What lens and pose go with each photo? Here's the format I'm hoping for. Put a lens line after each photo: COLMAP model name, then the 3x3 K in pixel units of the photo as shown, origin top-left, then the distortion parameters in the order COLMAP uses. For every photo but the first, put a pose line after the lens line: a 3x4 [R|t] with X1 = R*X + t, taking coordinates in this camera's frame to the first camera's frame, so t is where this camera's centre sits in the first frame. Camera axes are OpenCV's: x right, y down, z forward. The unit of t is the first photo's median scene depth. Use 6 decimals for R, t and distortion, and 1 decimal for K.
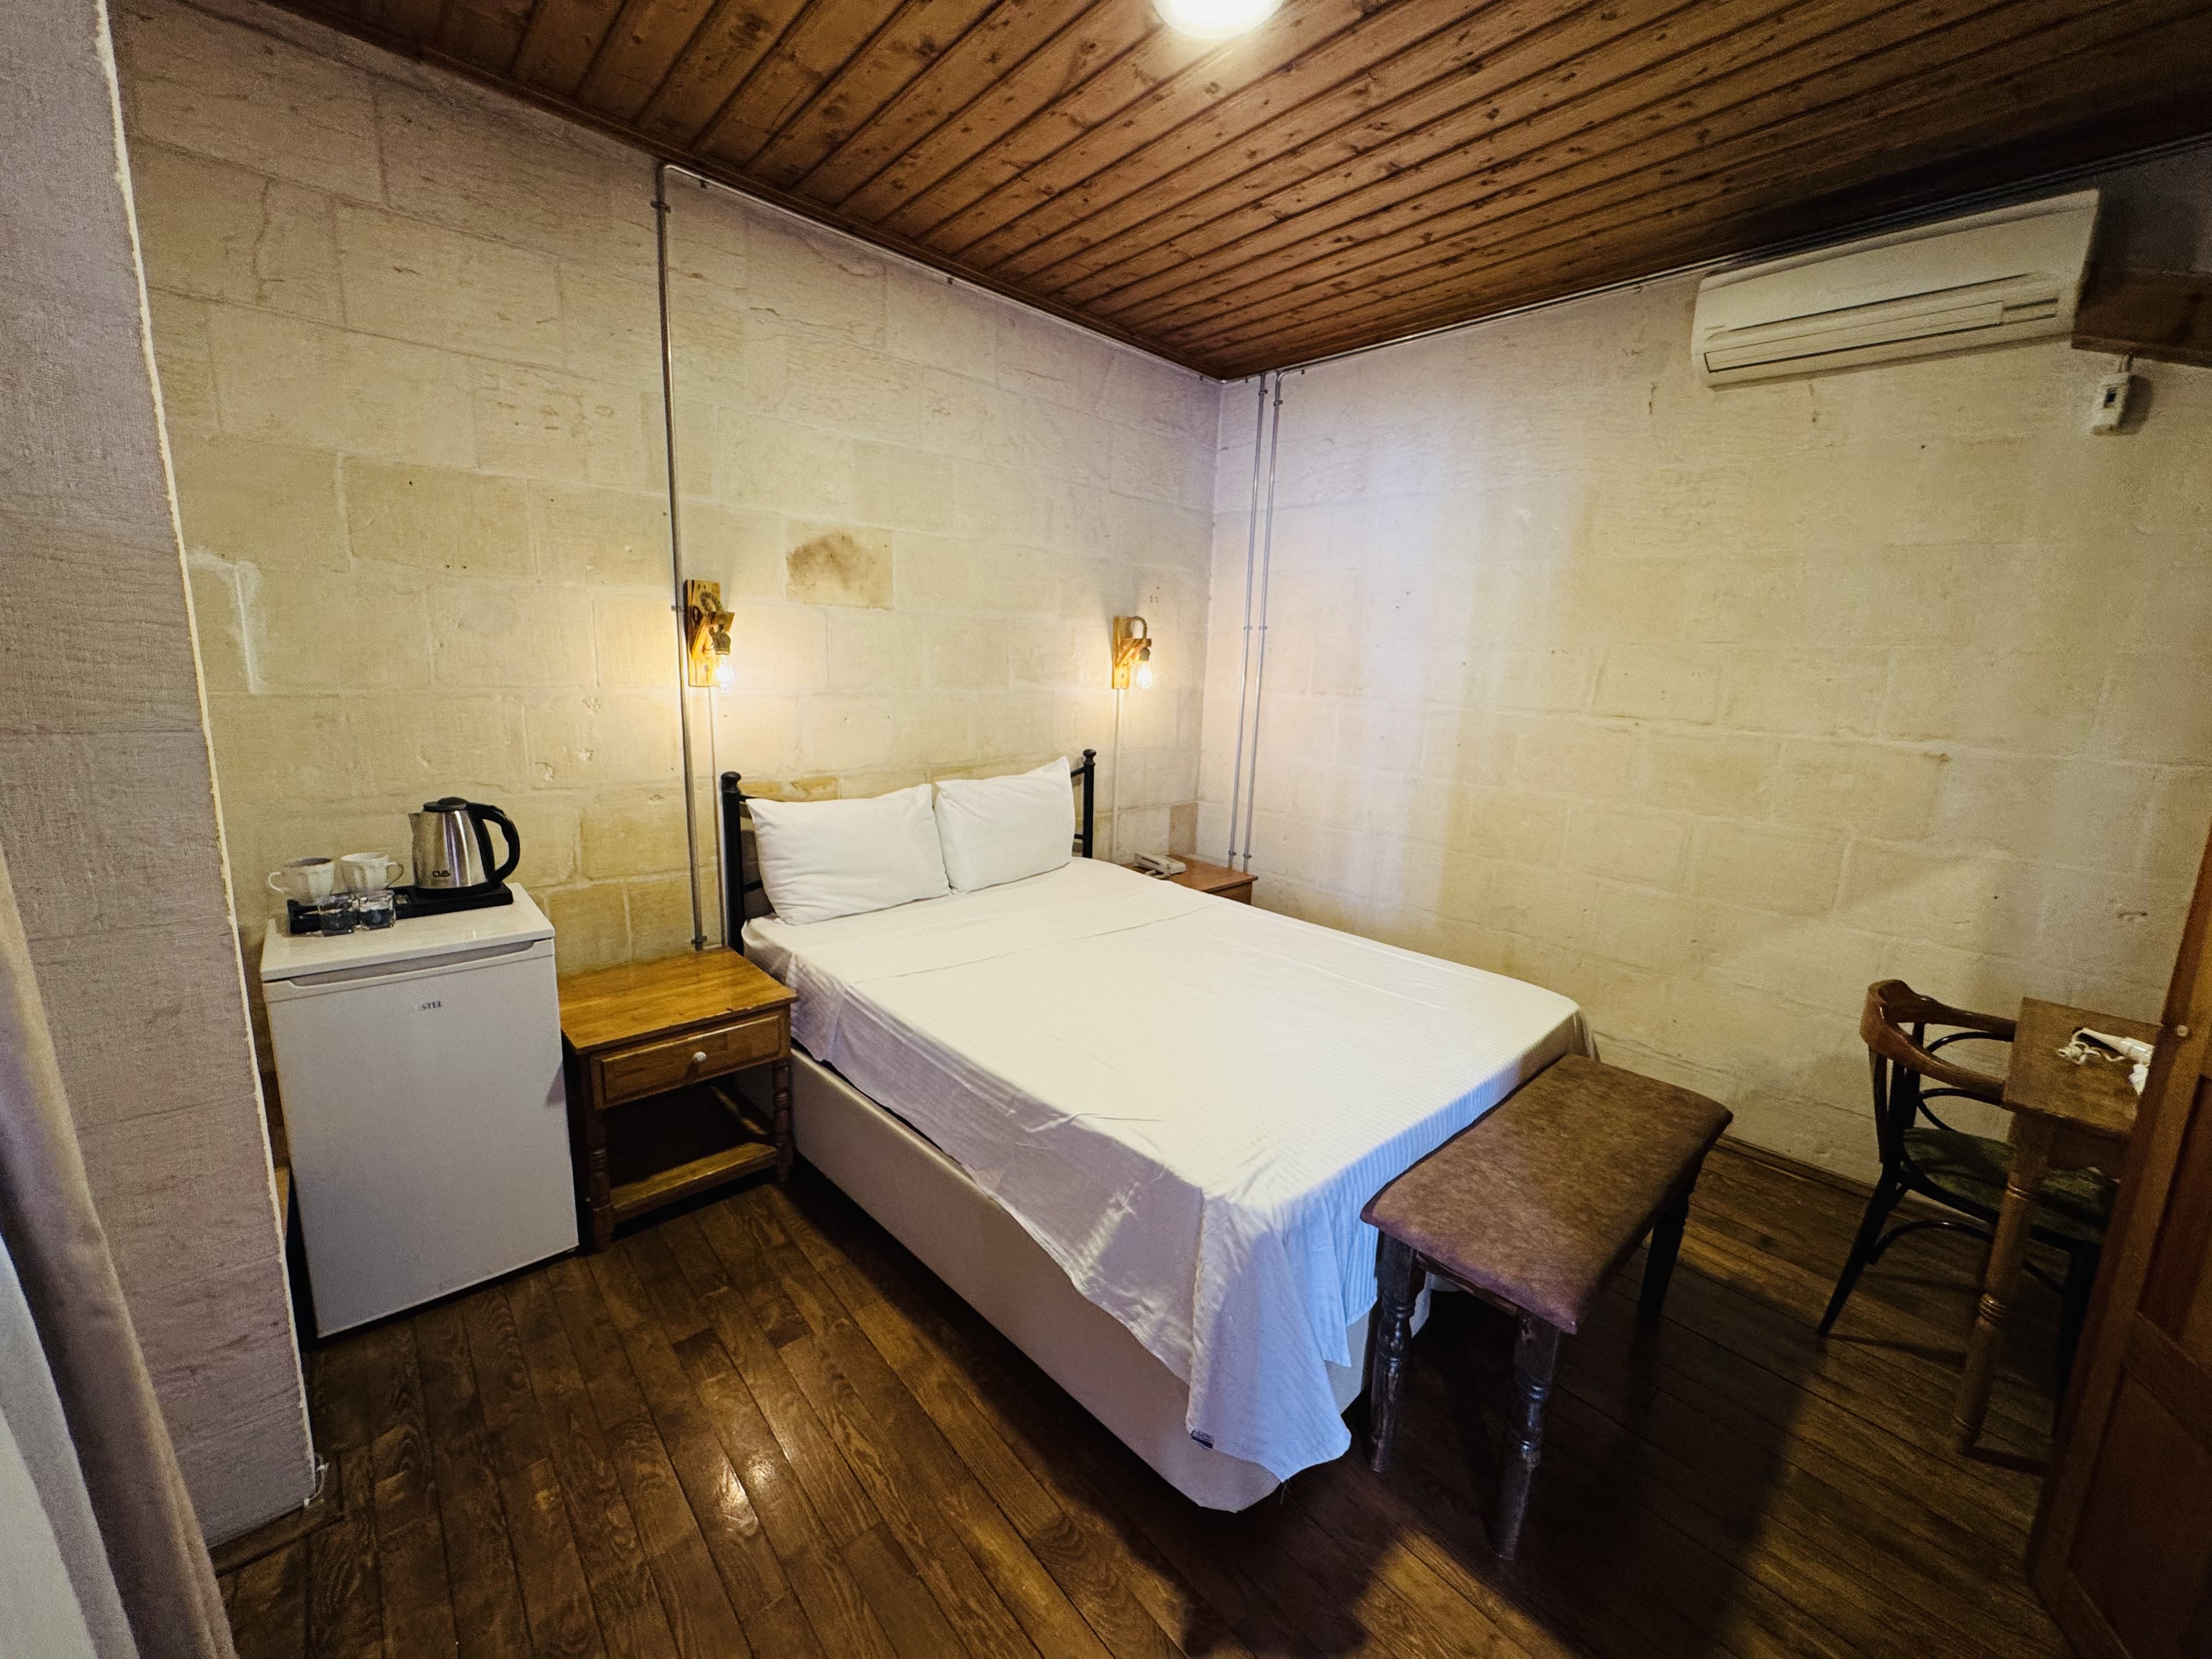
lens RADIAL K [[884.6, 0, 1101.4], [0, 884.6, 837.1], [0, 0, 1]] dist [-0.003736, 0.000534]
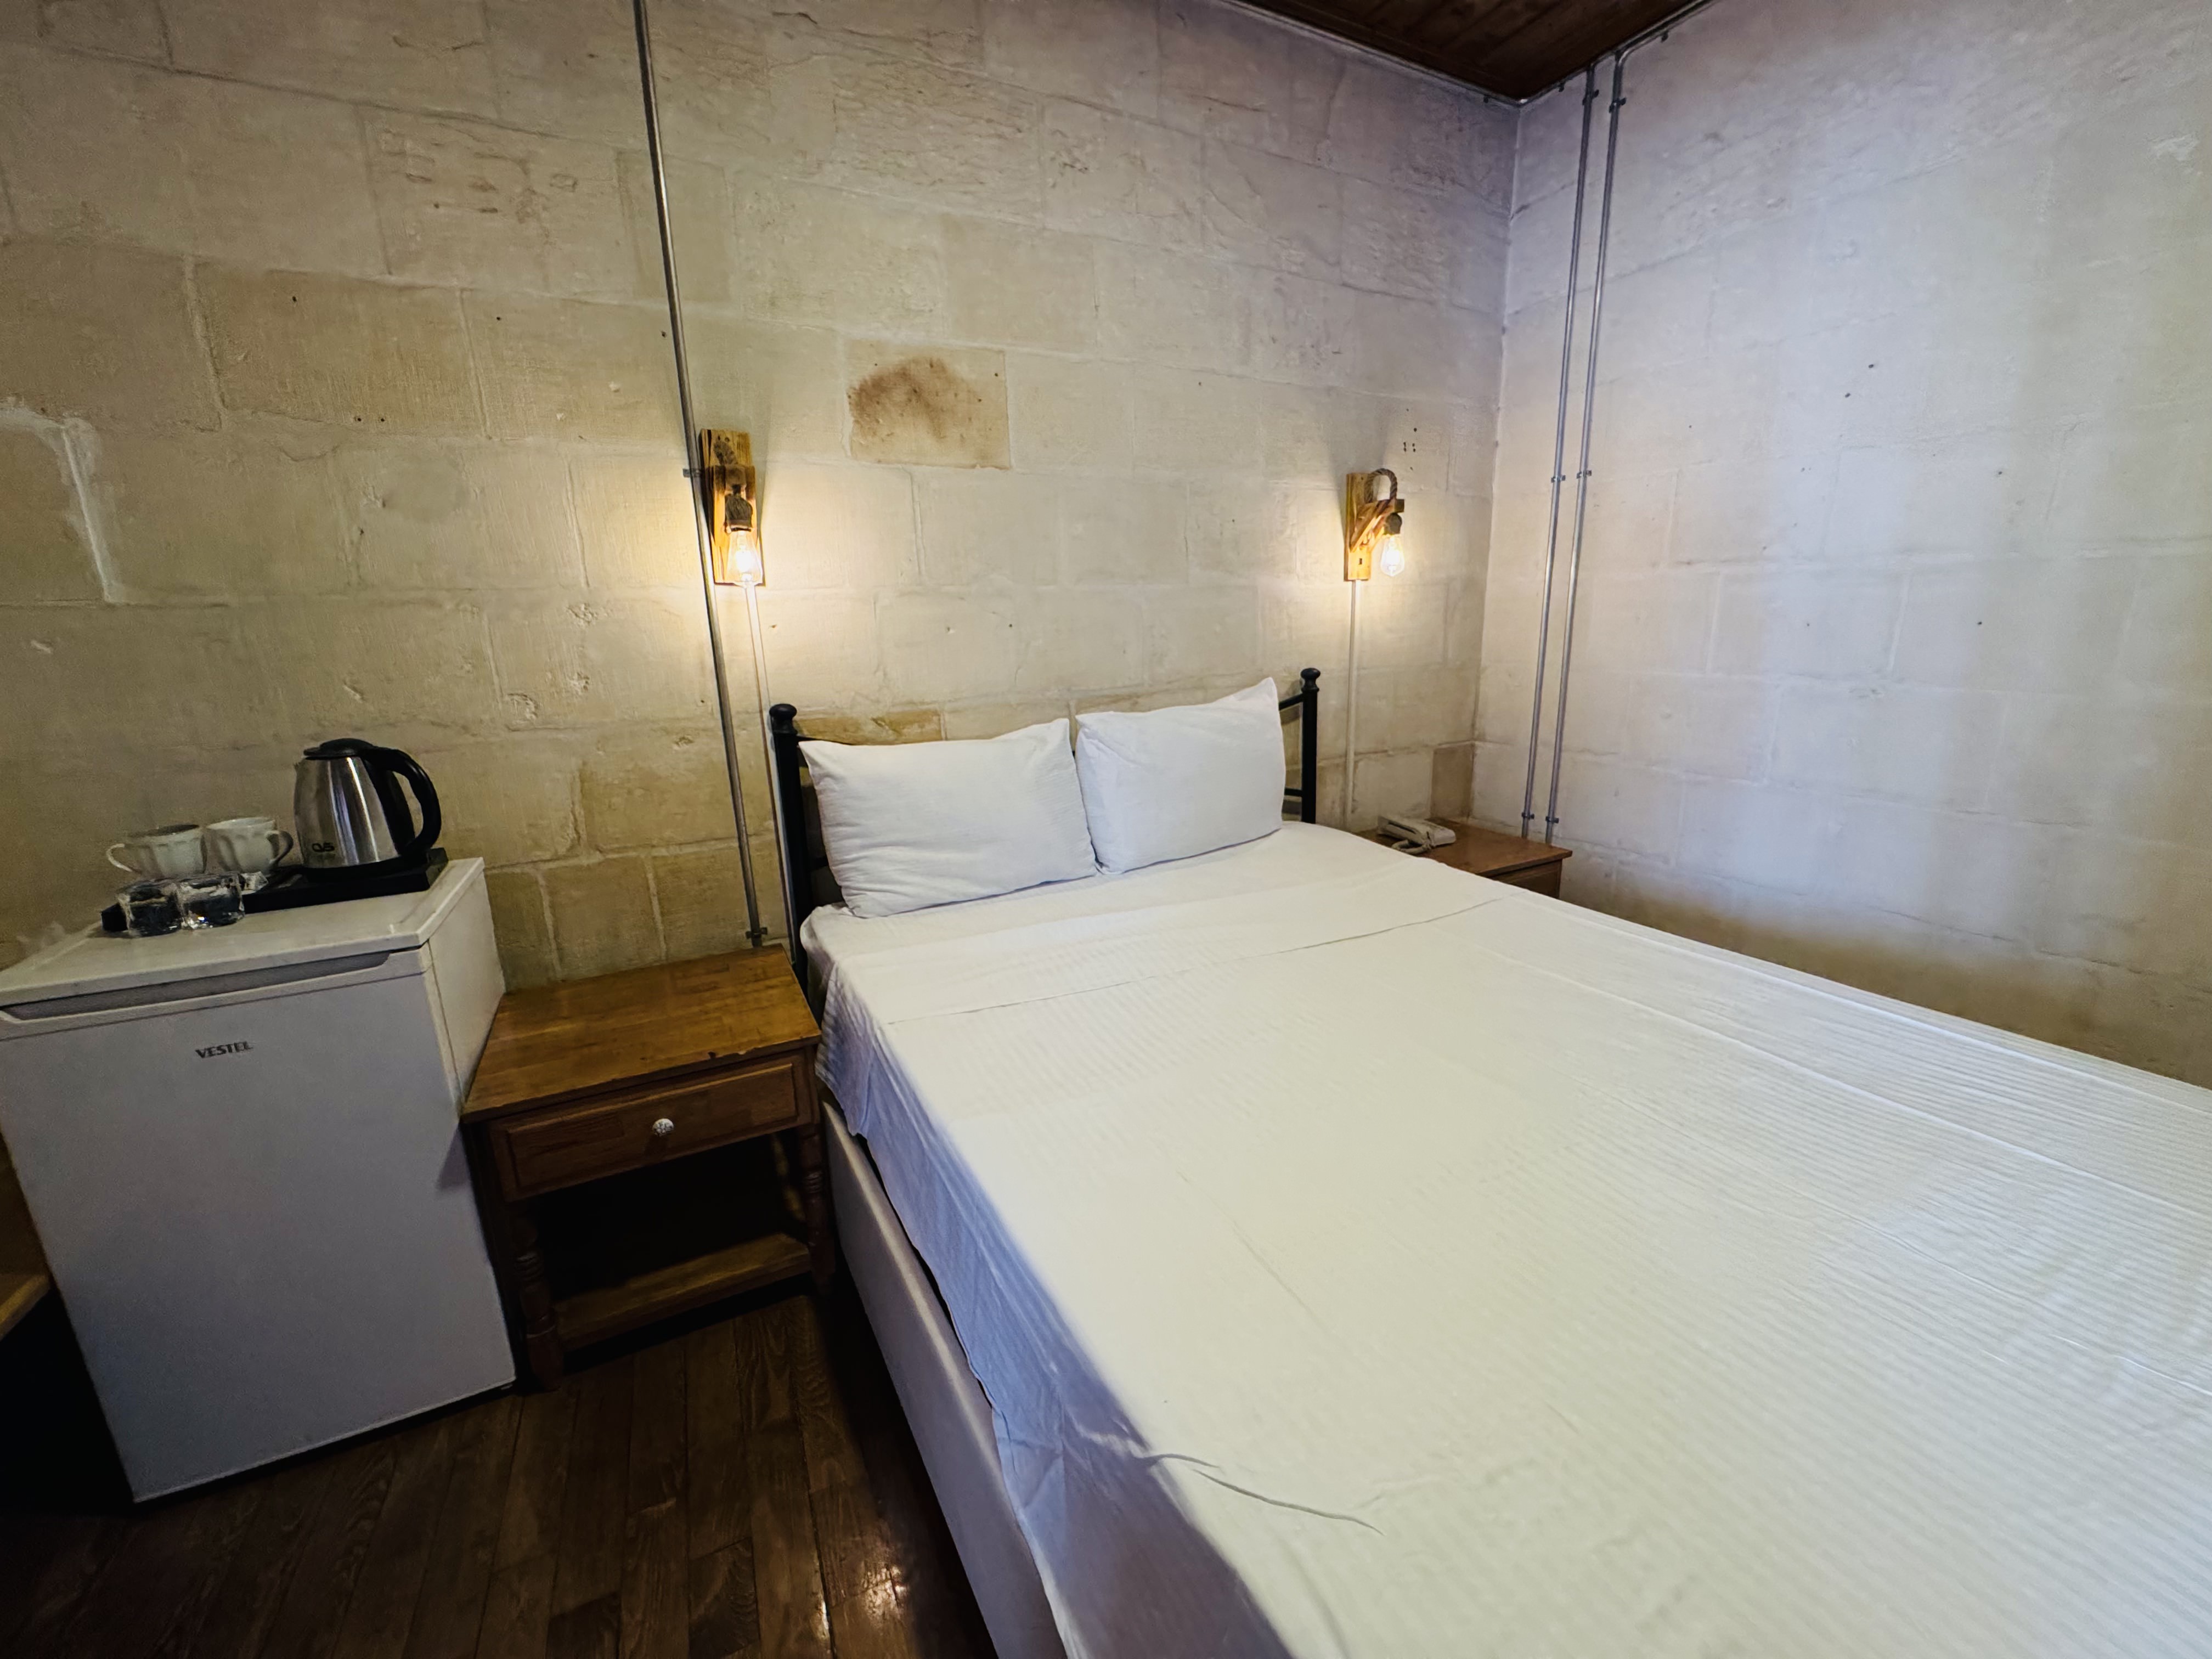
lens RADIAL K [[884.6, 0, 1105.9], [0, 884.6, 822.6], [0, 0, 1]] dist [-0.003736, 0.000534]
pose [[0.959876, 0.005380, -0.280374, 0.038195], [0.003578, 0.999500, 0.031426, 0.001298], [0.280403, -0.031168, 0.959376, 0.371652]]
